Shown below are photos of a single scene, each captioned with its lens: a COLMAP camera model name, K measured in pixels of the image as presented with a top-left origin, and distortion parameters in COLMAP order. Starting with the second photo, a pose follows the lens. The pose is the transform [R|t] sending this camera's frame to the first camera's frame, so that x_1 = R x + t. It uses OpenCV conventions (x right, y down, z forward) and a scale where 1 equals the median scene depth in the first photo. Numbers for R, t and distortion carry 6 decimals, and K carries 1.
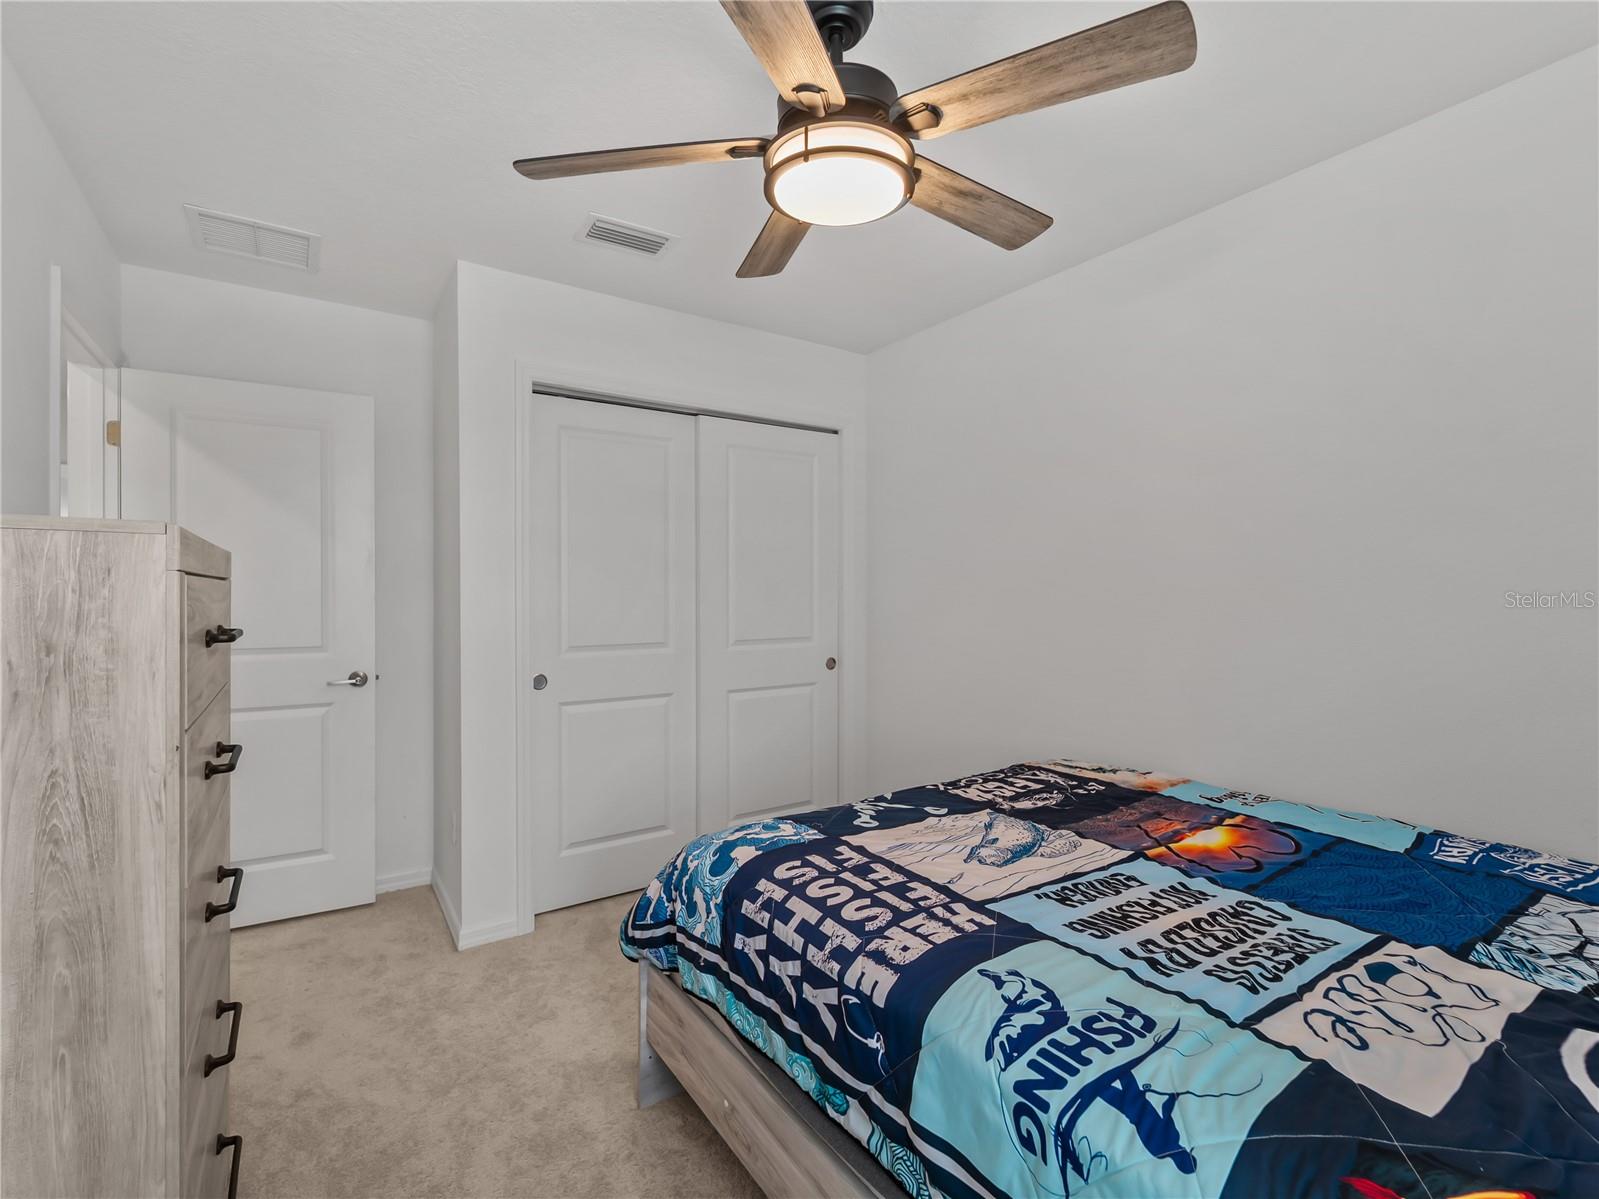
lens RADIAL K [[728.8, 0, 802.8], [0, 728.8, 603.2], [0, 0, 1]] dist [0.003610, 0.000234]
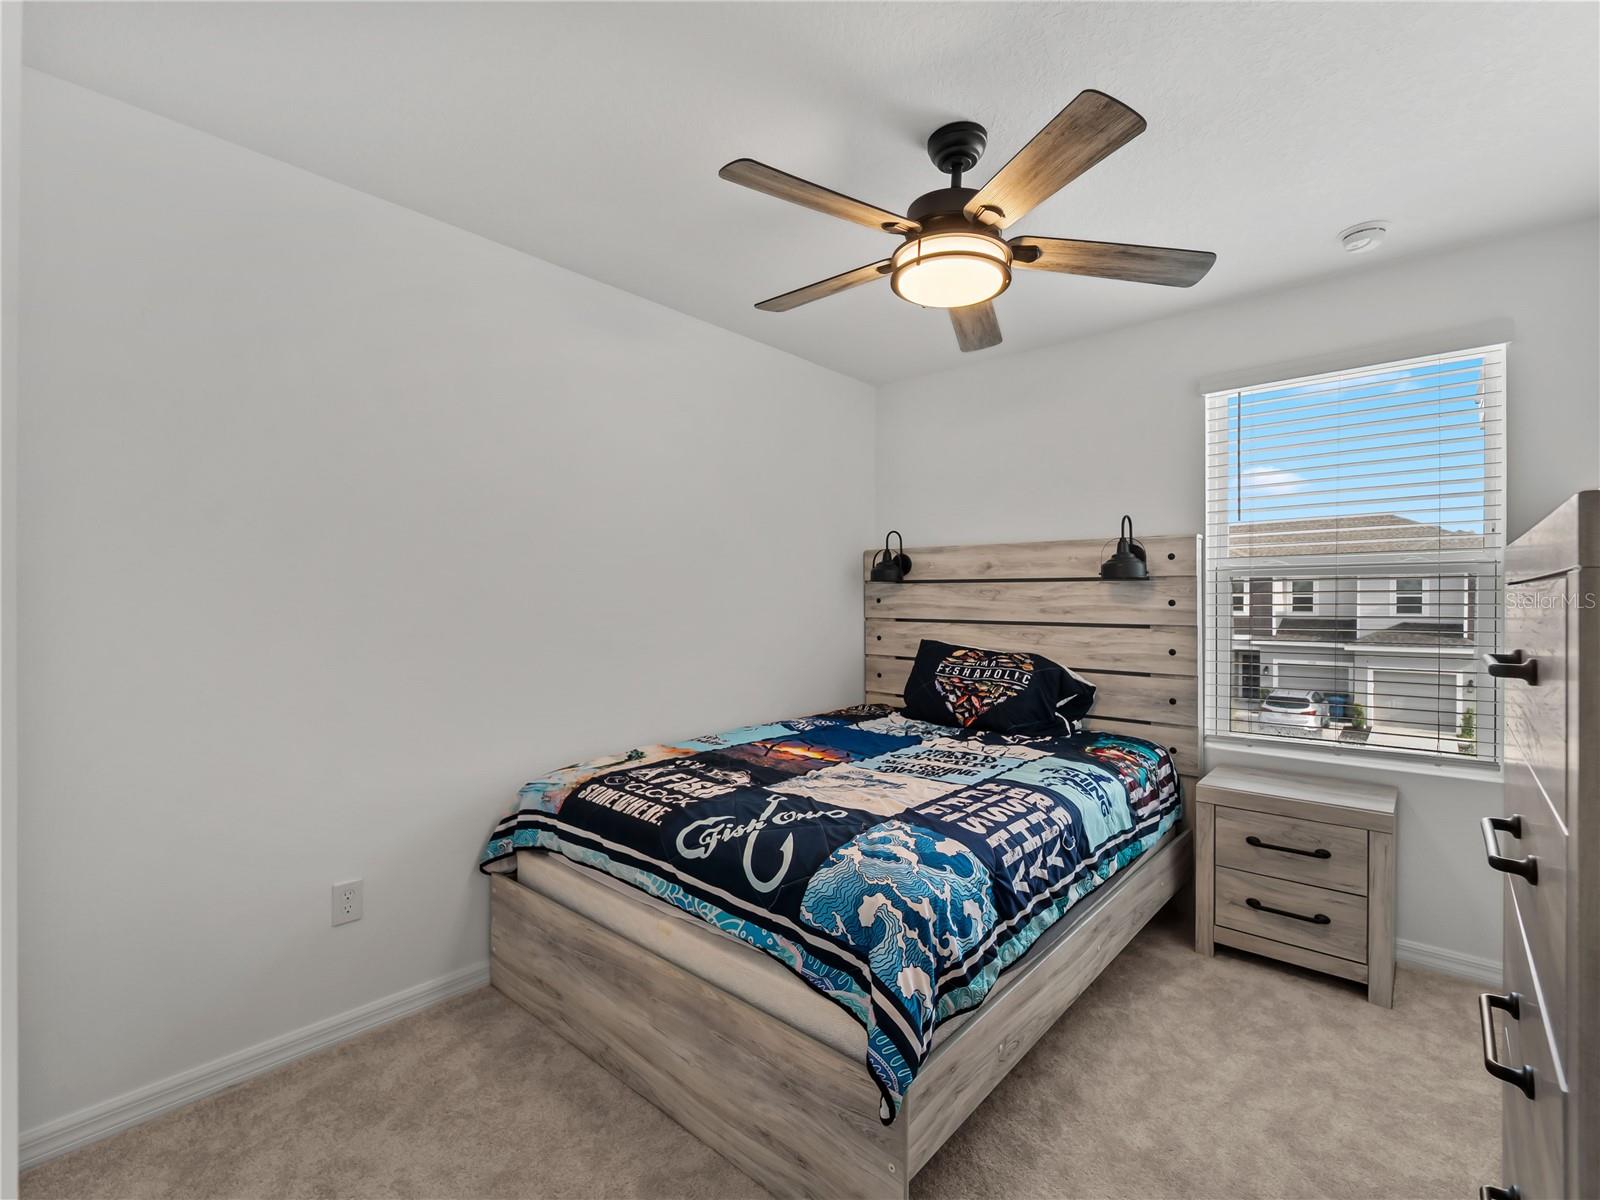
lens RADIAL K [[729.2, 0, 803.3], [0, 729.2, 603.7], [0, 0, 1]] dist [0.003610, 0.000234]
pose [[-0.255174, -0.010689, 0.966836, -1.099534], [0.014525, 0.999784, 0.014886, -0.027725], [-0.966786, 0.017842, -0.254963, 1.551890]]
